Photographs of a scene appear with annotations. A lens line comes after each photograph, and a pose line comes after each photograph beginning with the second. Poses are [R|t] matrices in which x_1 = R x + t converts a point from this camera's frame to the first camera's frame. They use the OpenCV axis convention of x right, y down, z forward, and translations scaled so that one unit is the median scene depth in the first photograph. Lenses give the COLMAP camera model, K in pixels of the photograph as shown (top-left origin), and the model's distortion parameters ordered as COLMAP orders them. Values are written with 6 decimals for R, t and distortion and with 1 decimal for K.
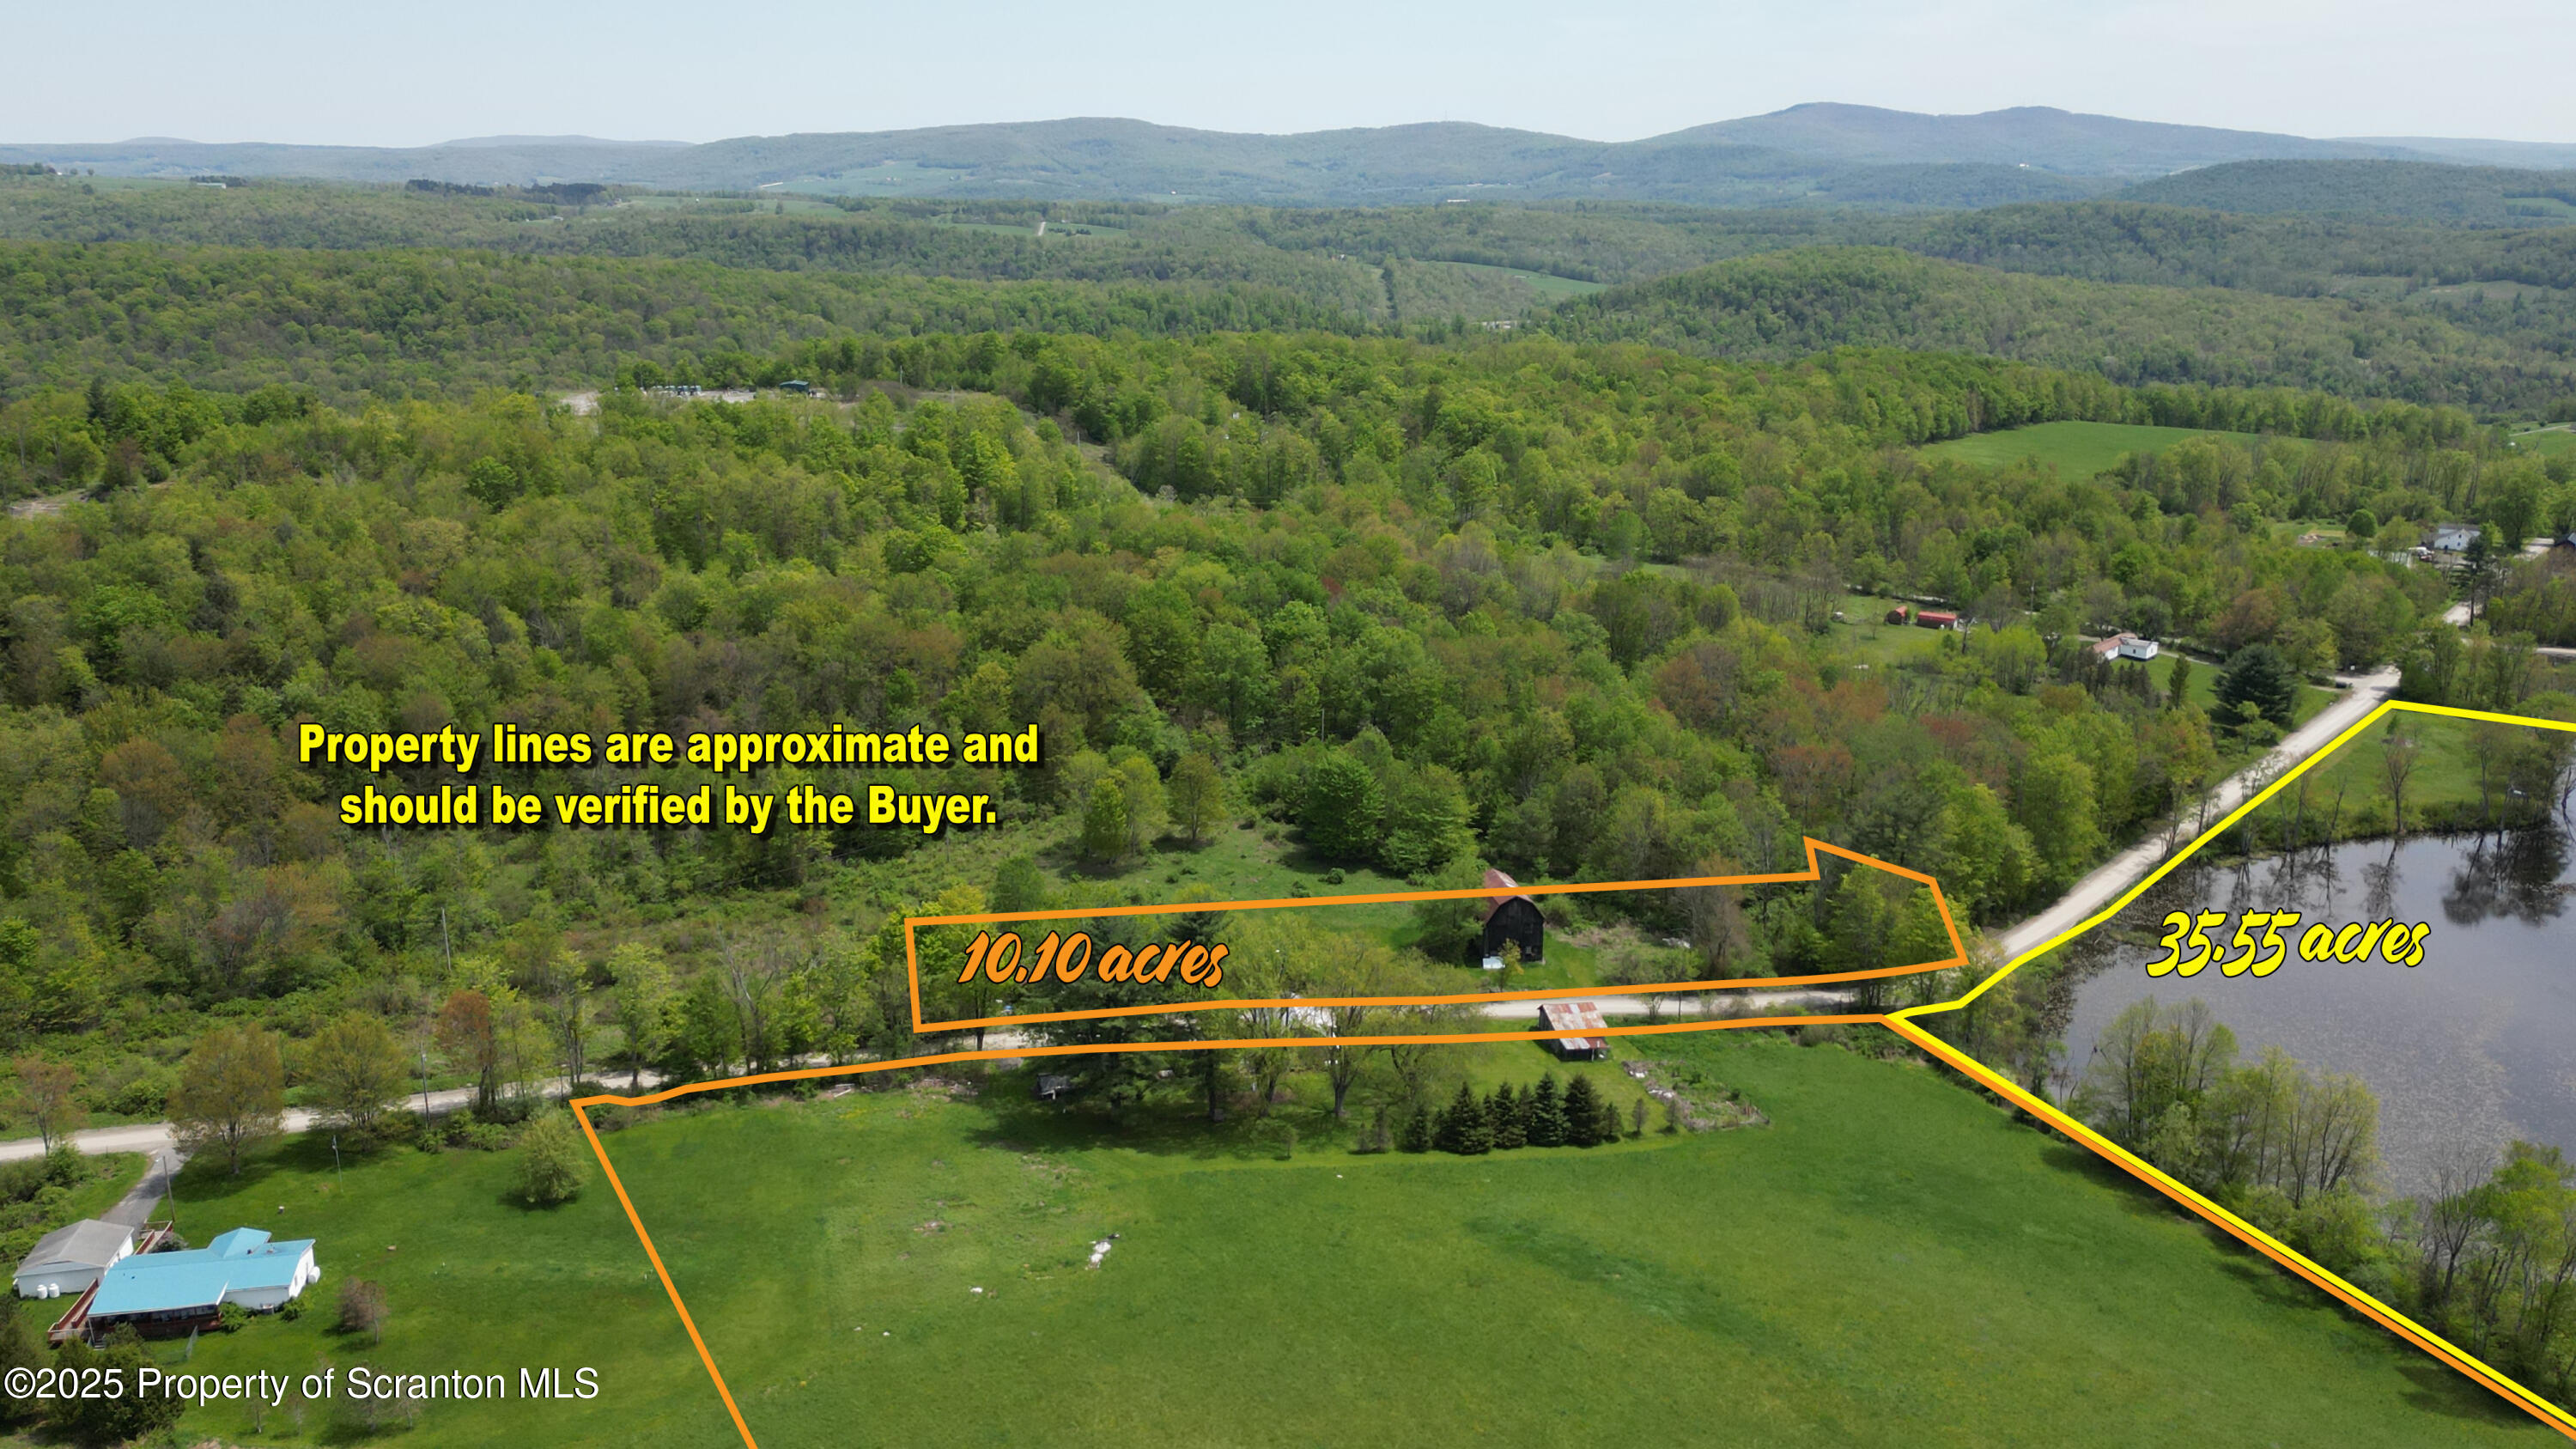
lens RADIAL K [[2128.9, 0, 1288.0], [0, 2128.9, 724.5], [0, 0, 1]] dist [0.138288, -0.252208]
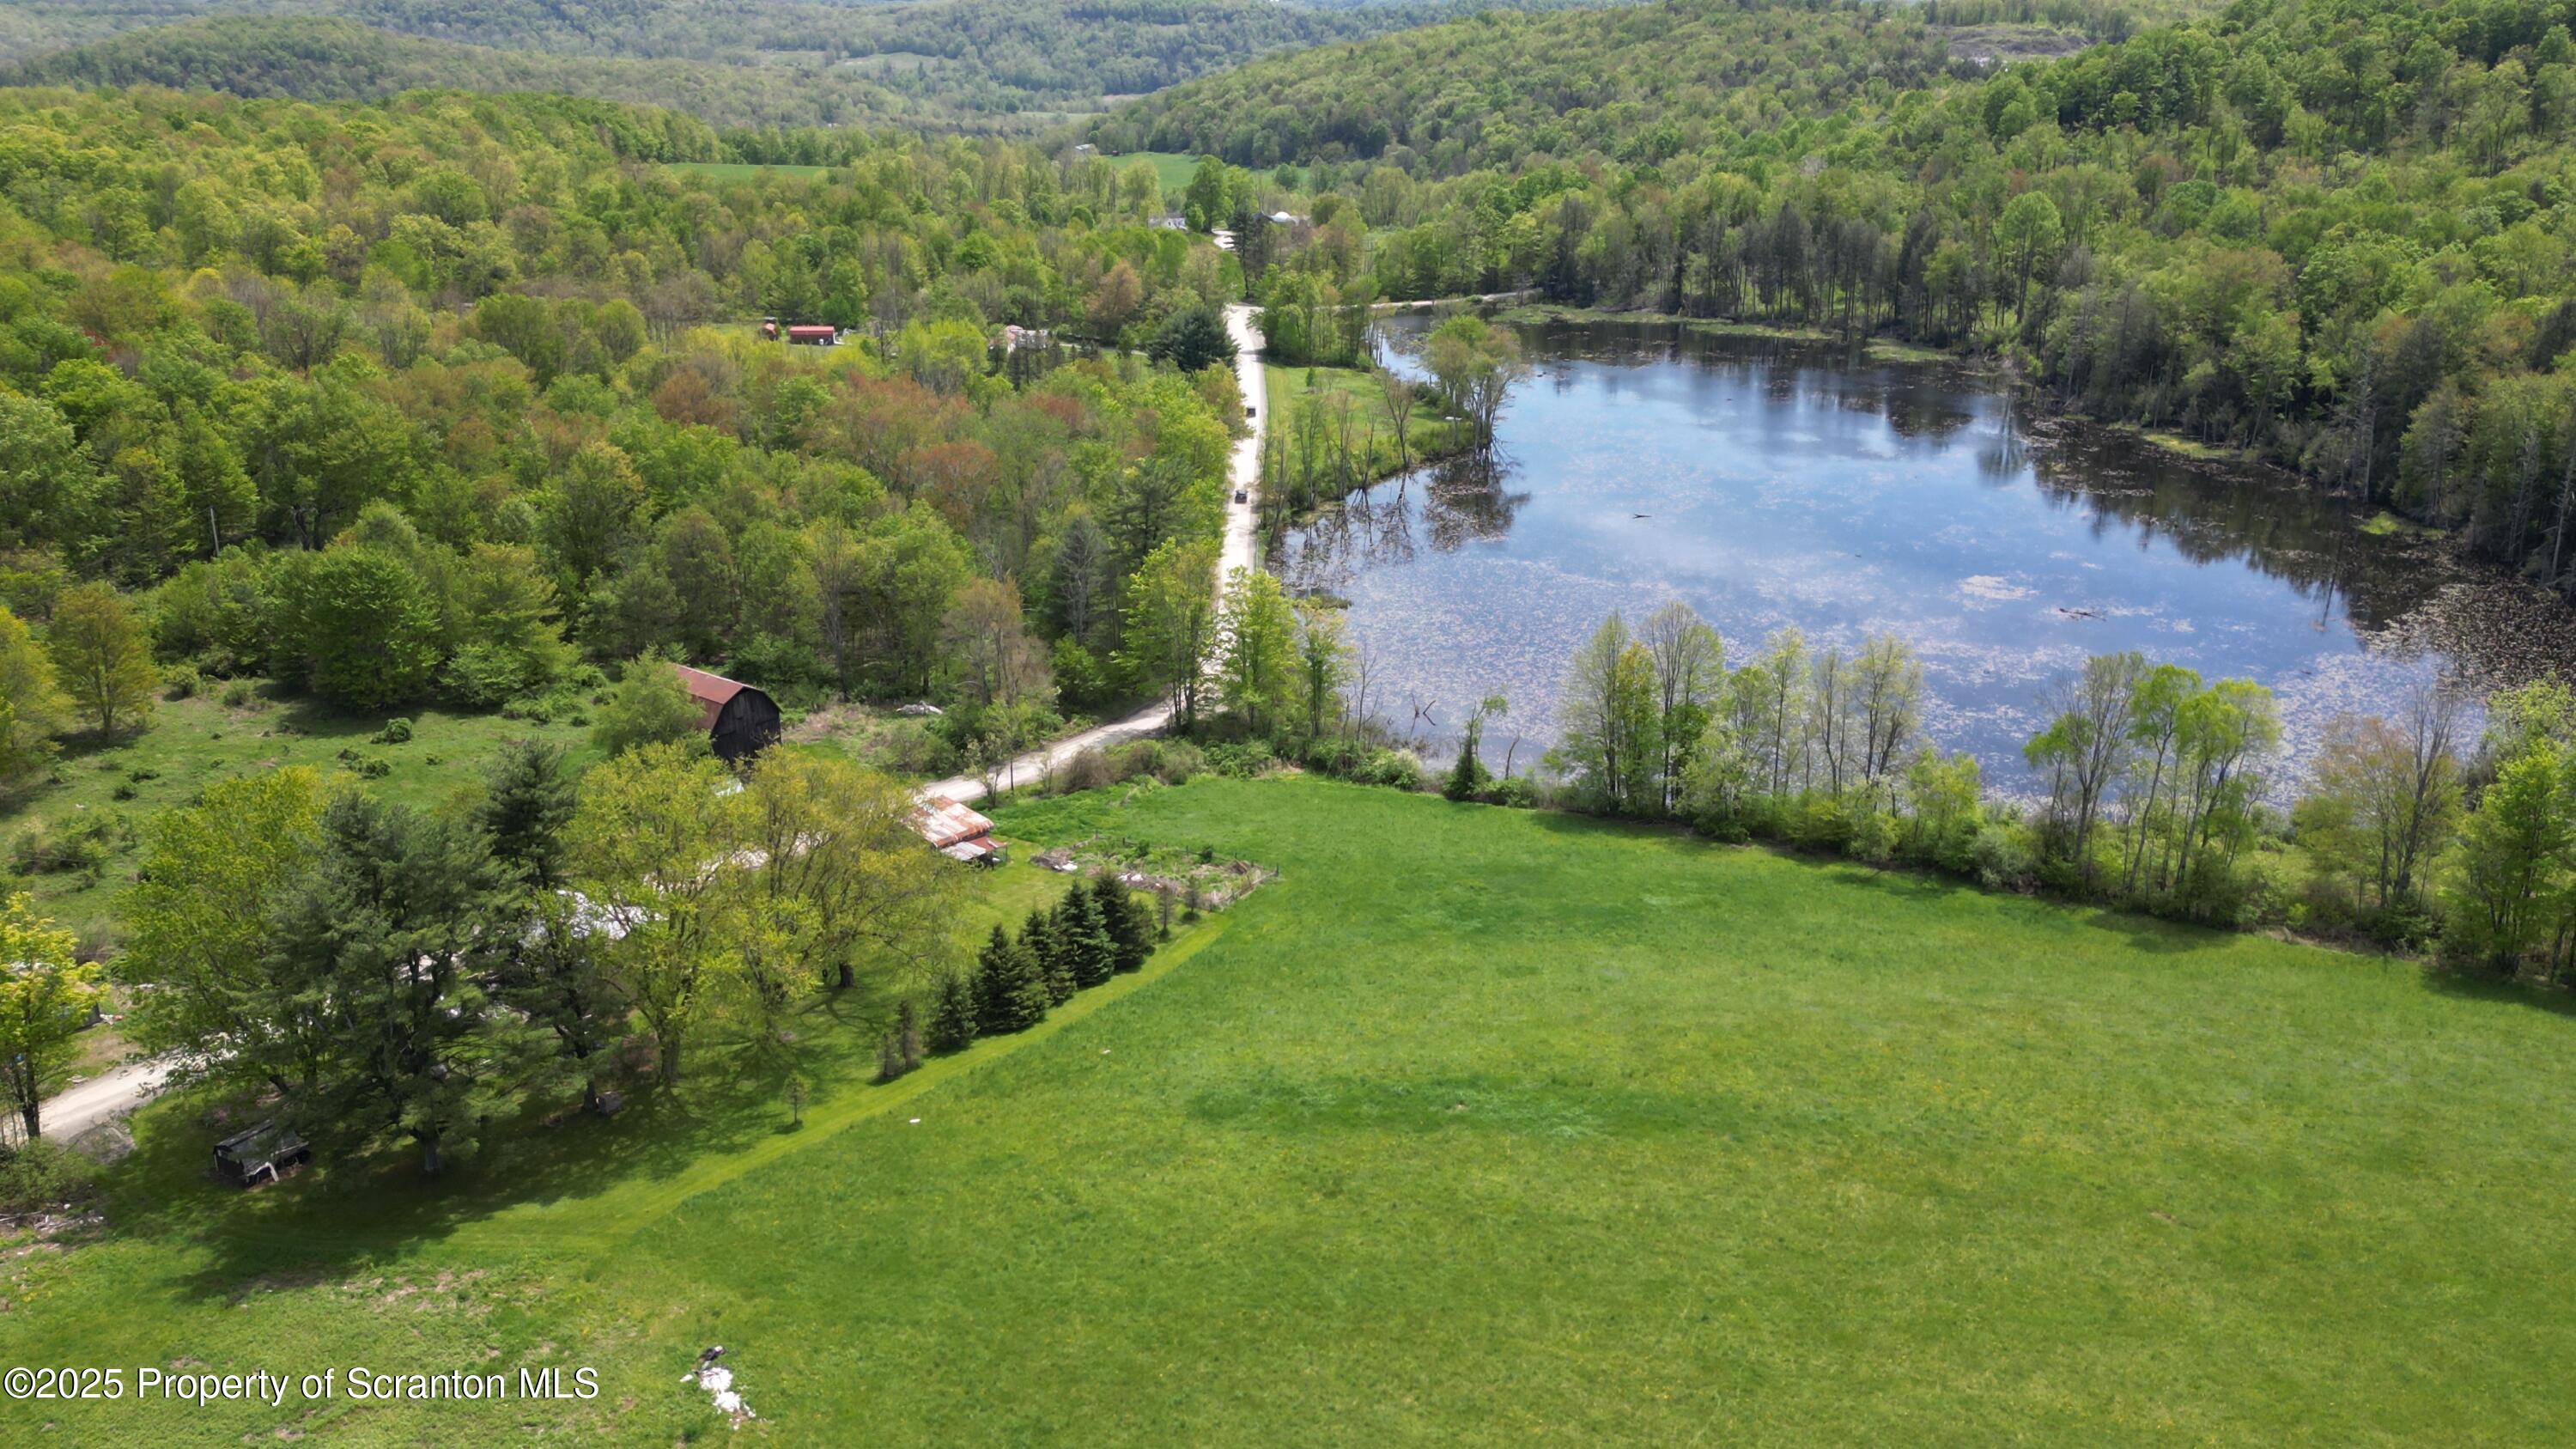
lens RADIAL K [[2132.8, 0, 1288.0], [0, 2132.8, 724.5], [0, 0, 1]] dist [0.093166, -0.089781]
pose [[0.767849, -0.217862, 0.602448, -0.141601], [0.164925, 0.975926, 0.142717, 0.017011], [-0.619037, -0.010226, 0.785295, 0.262928]]
